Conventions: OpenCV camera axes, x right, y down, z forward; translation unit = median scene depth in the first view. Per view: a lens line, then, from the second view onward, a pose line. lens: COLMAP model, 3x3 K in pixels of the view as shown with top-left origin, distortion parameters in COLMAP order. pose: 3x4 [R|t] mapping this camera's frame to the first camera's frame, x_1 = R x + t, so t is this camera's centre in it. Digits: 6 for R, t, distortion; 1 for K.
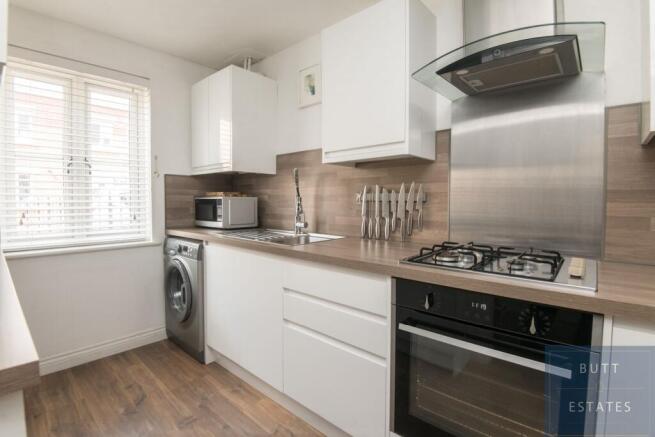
lens RADIAL K [[309.8, 0, 330.4], [0, 309.8, 215.1], [0, 0, 1]] dist [-0.013859, -0.001011]
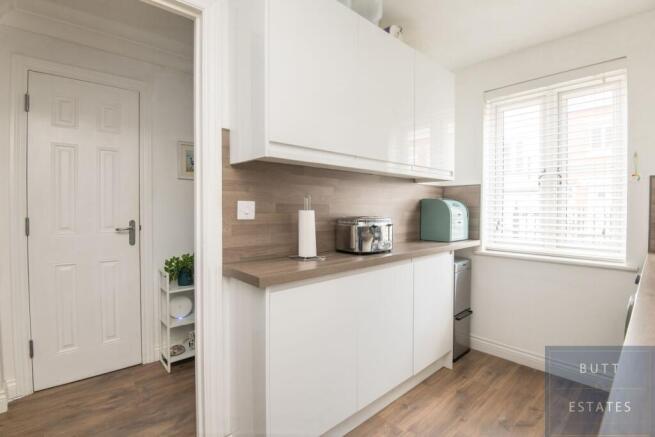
lens RADIAL K [[310.9, 0, 319.1], [0, 310.9, 217.0], [0, 0, 1]] dist [-0.000758, -0.022650]
pose [[-0.108024, 0.024621, -0.993843, 0.195639], [-0.054769, 0.998028, 0.030678, -0.012105], [0.992639, 0.057746, -0.106462, 0.243932]]
